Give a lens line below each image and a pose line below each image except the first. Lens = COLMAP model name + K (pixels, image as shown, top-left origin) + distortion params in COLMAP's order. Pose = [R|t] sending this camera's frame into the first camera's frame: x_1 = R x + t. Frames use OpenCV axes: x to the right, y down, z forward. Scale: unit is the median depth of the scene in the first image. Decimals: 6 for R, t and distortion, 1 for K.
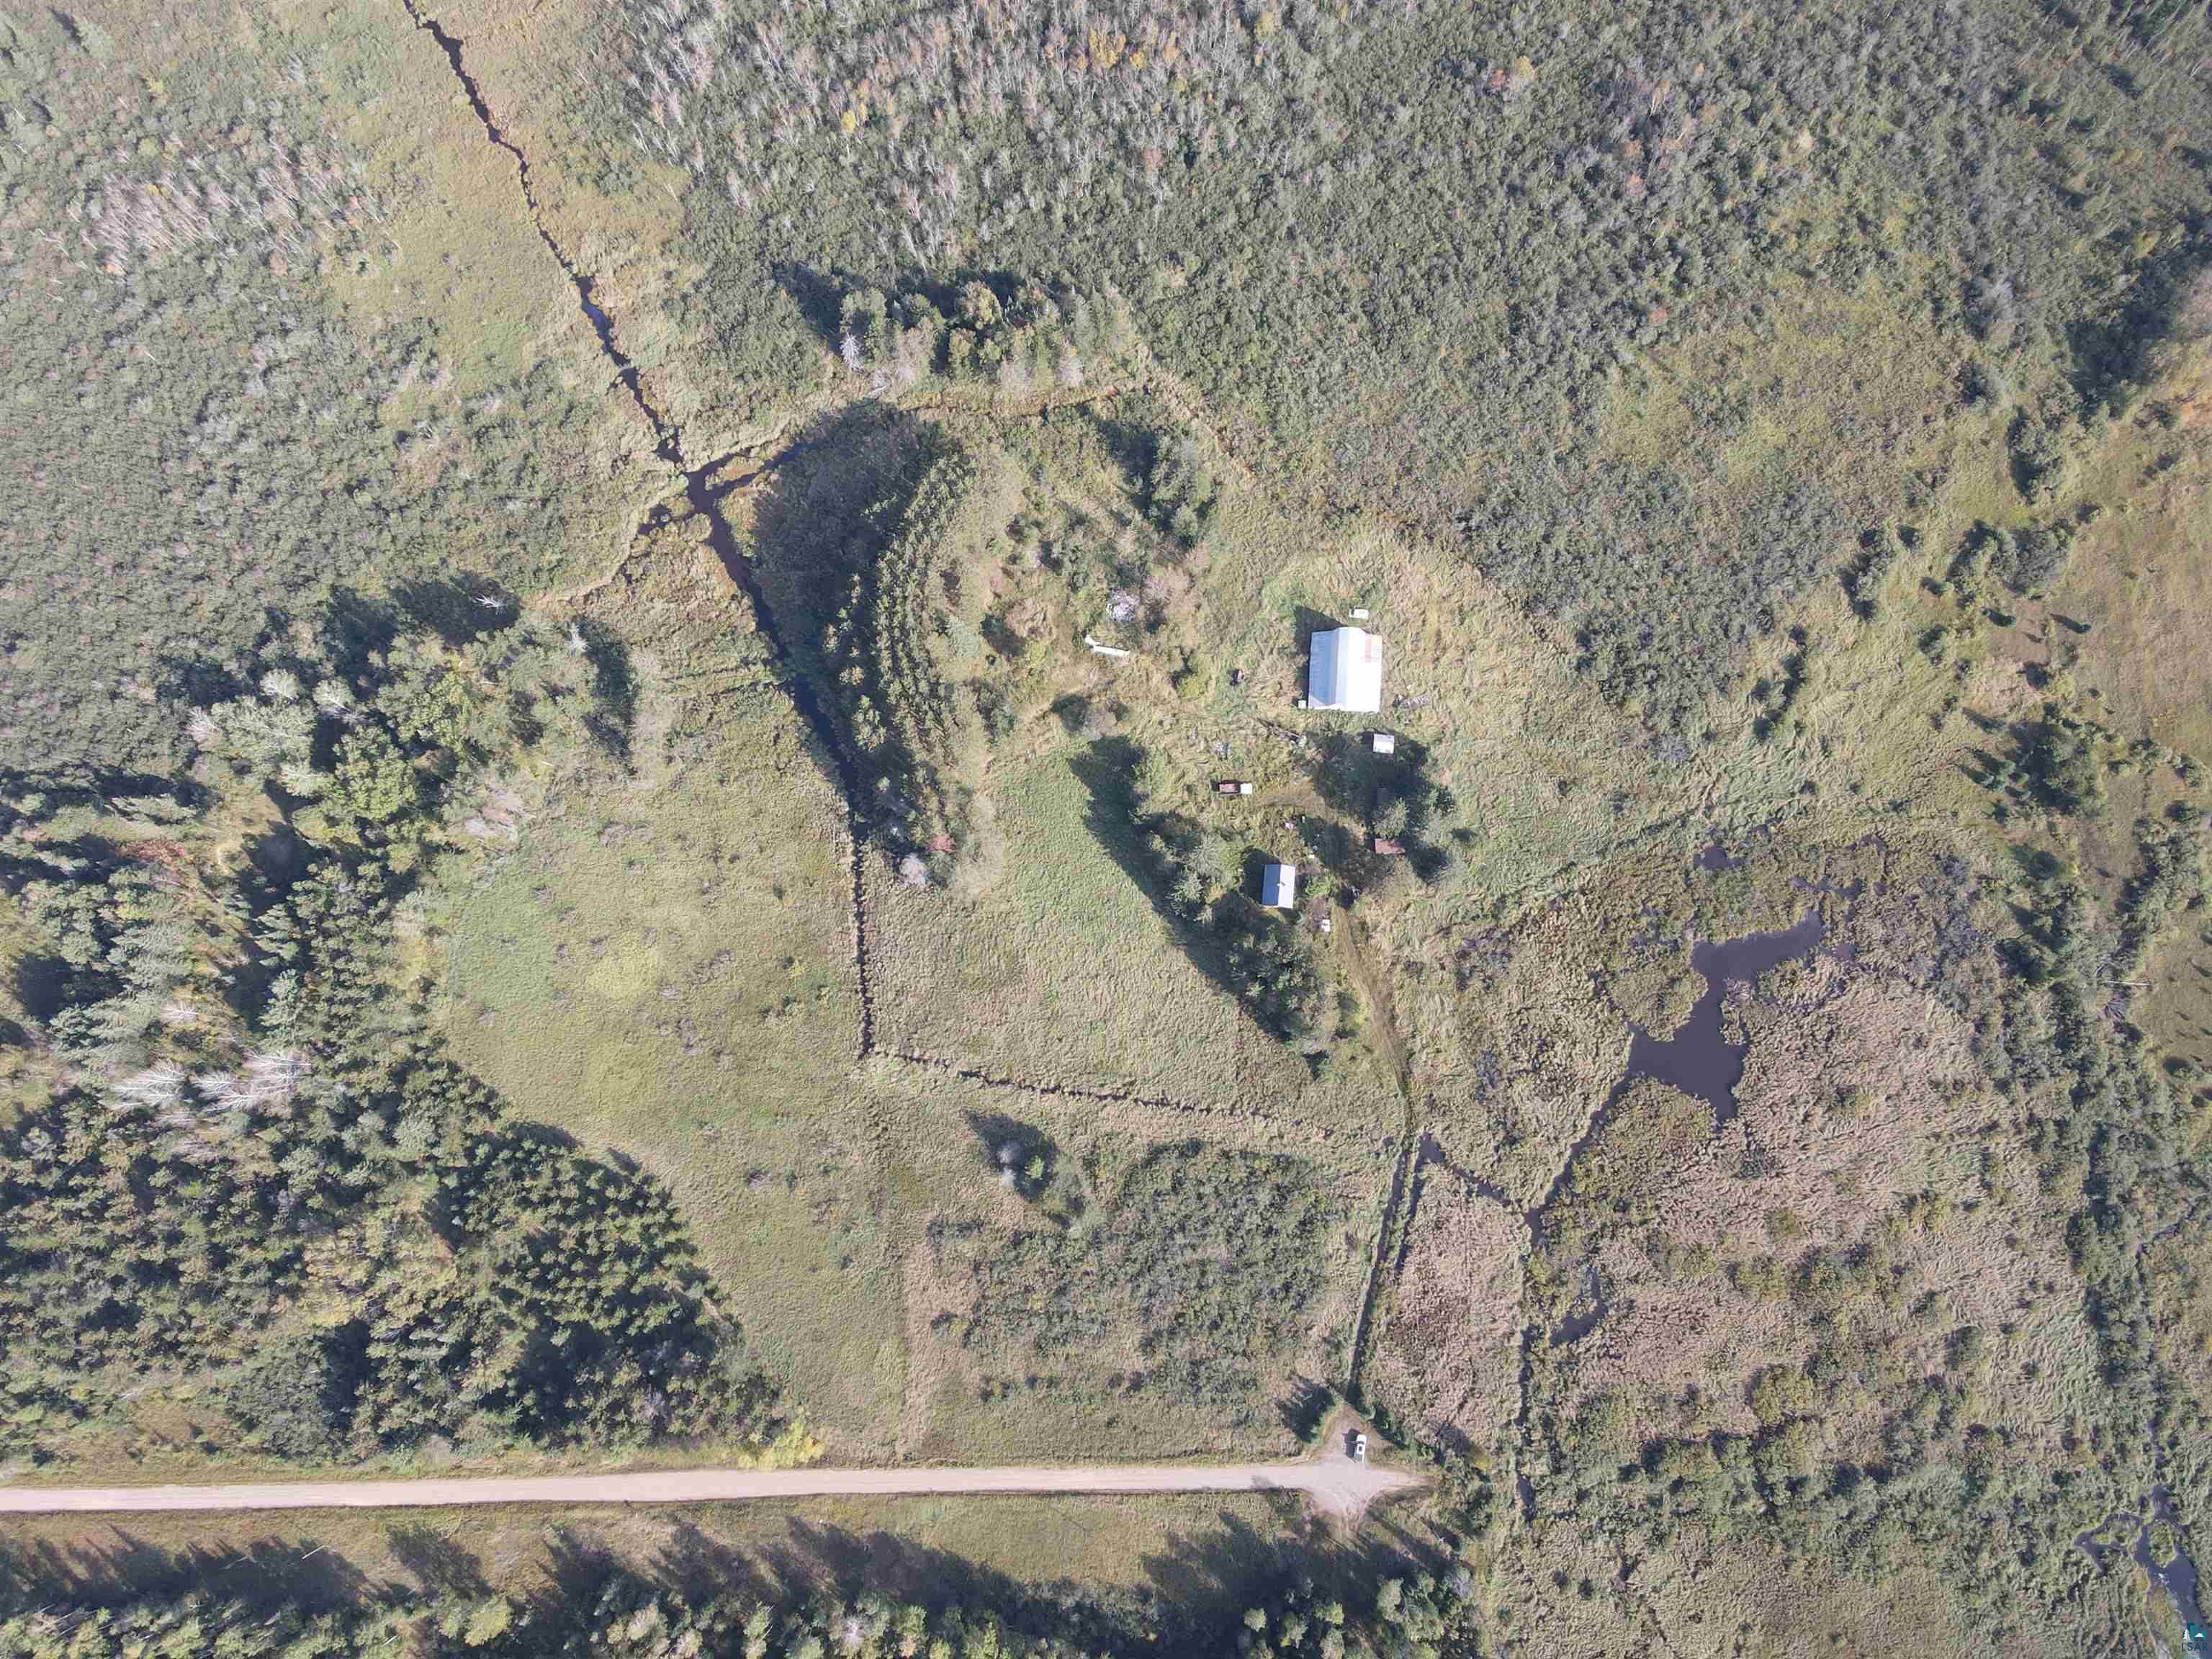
lens RADIAL K [[1615.4, 0, 1098.7], [0, 1615.4, 825.5], [0, 0, 1]] dist [0.005386, 0.021808]
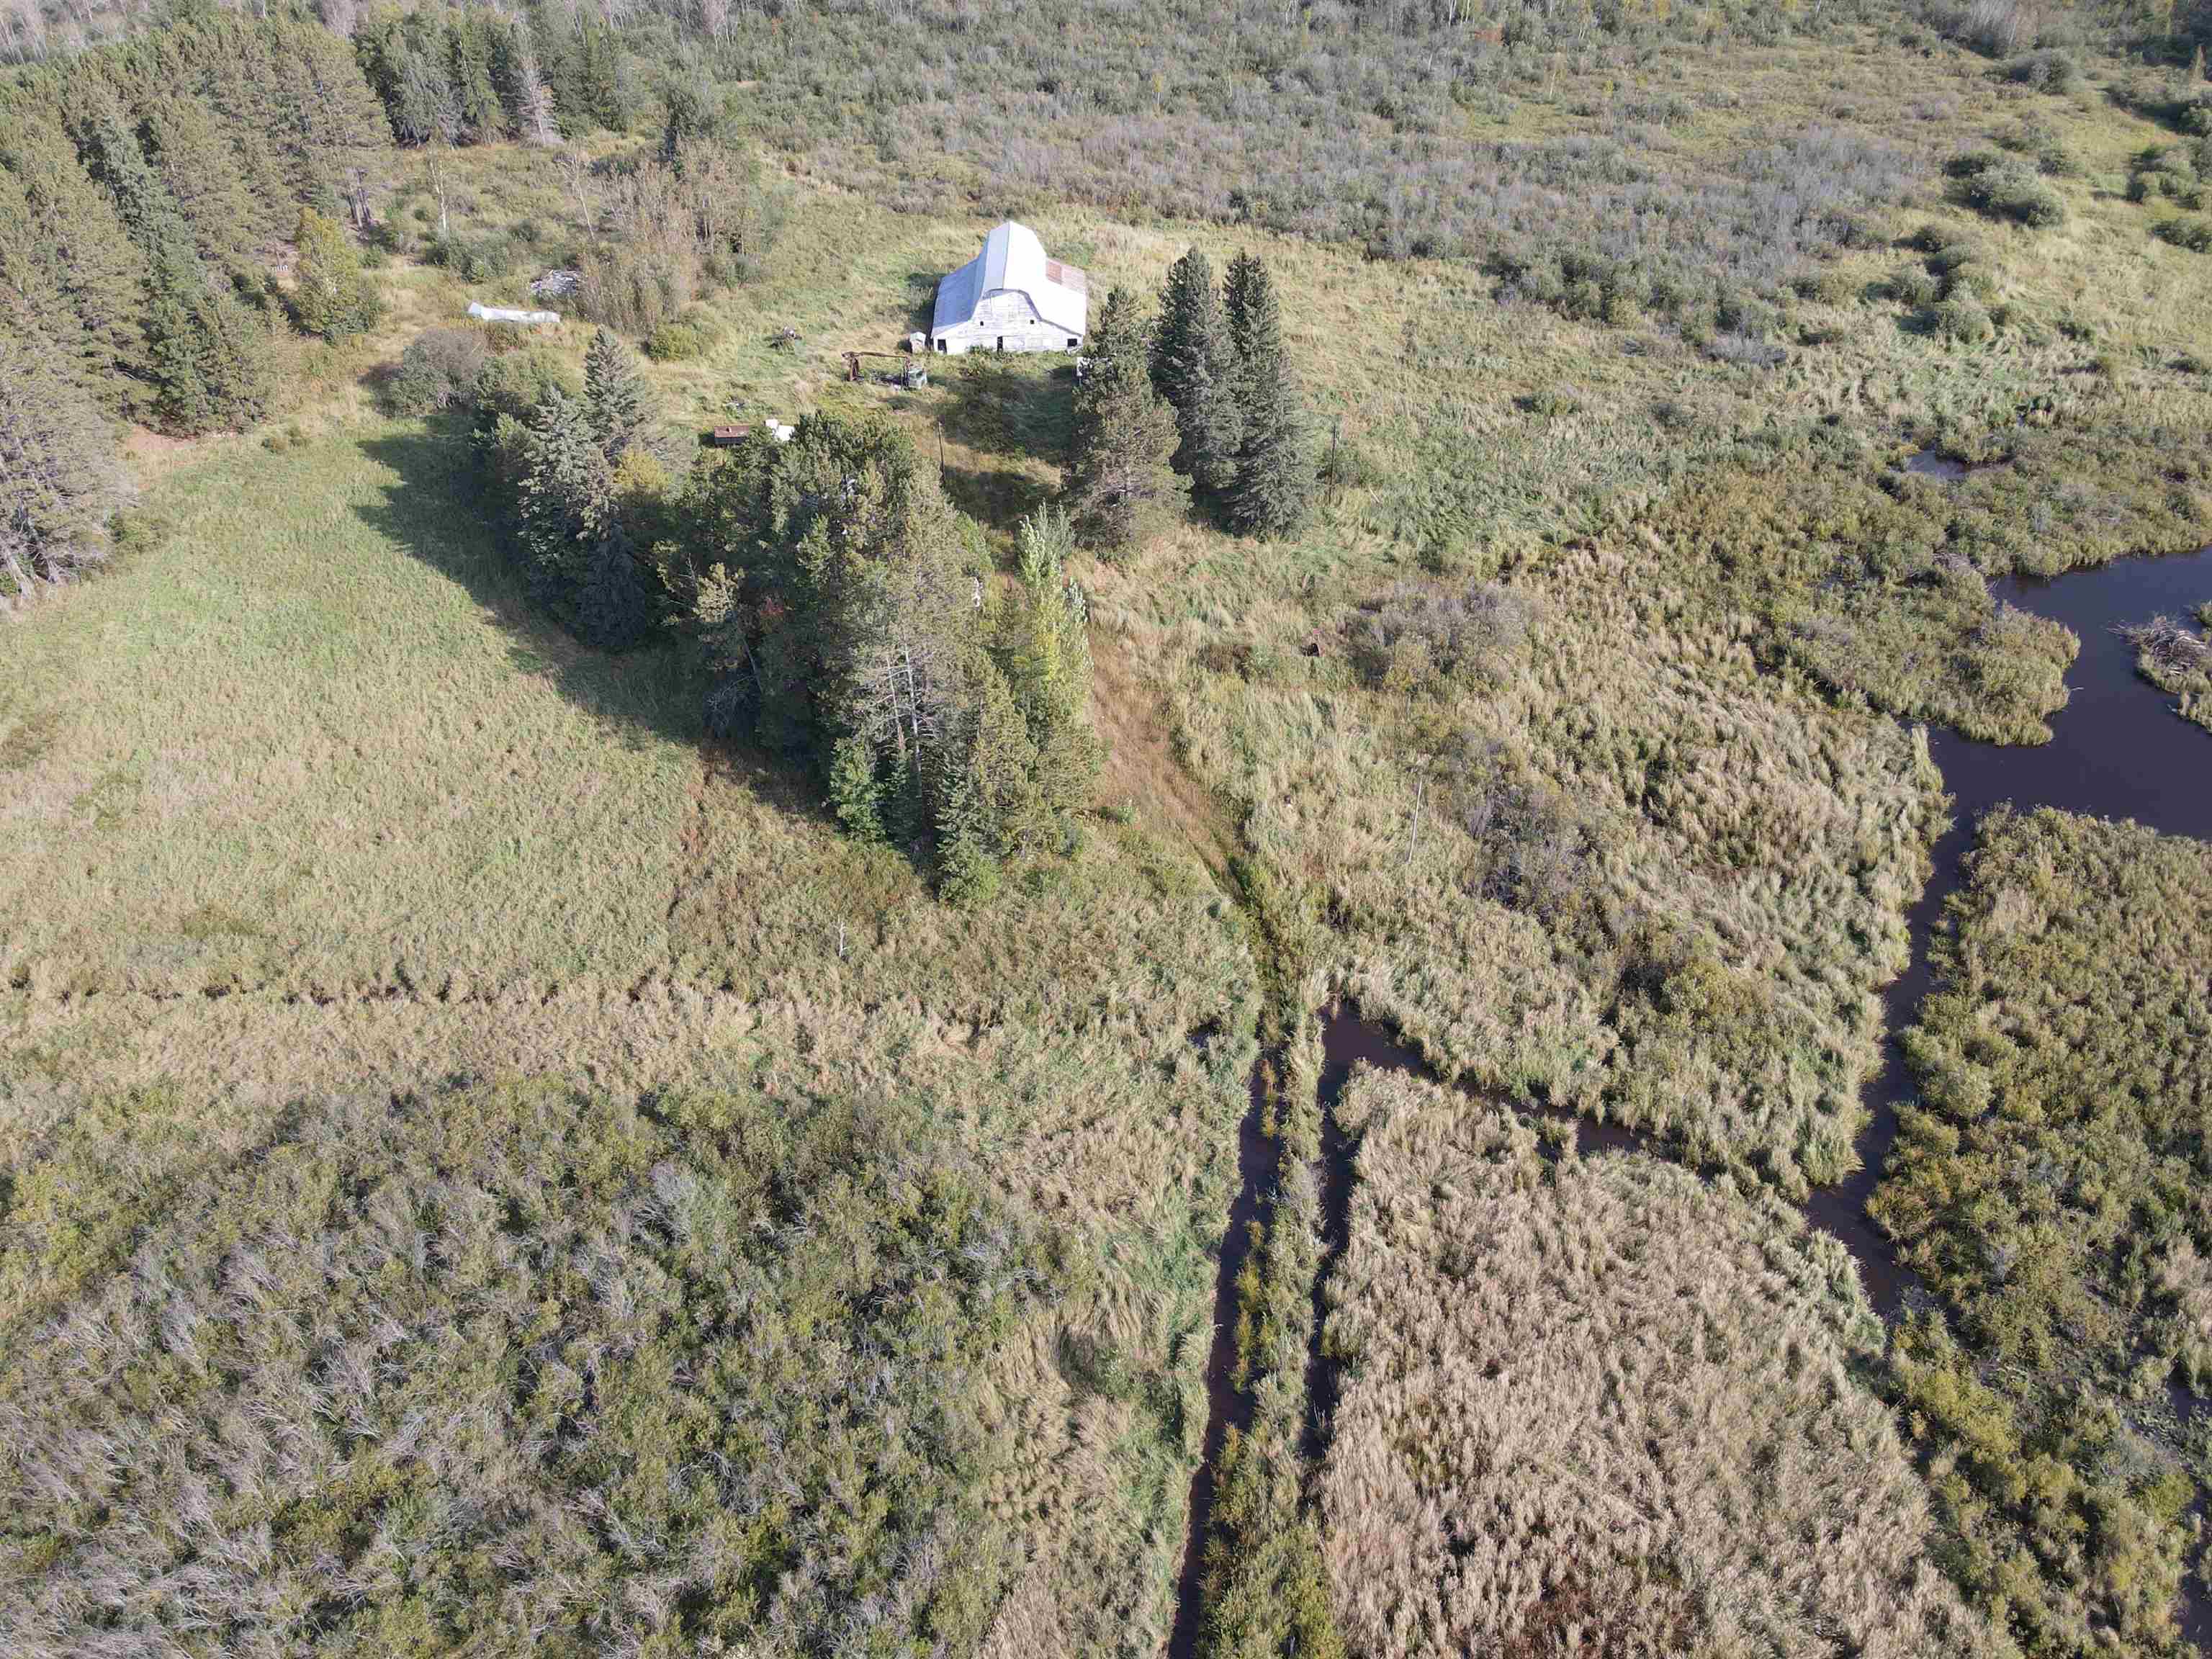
lens RADIAL K [[1615.4, 0, 1095.2], [0, 1615.4, 831.8], [0, 0, 1]] dist [0.005386, 0.021808]
pose [[0.996790, -0.051149, 0.061594, 0.144785], [0.078964, 0.755096, -0.650842, 0.339456], [-0.013220, 0.653616, 0.756710, 0.767574]]
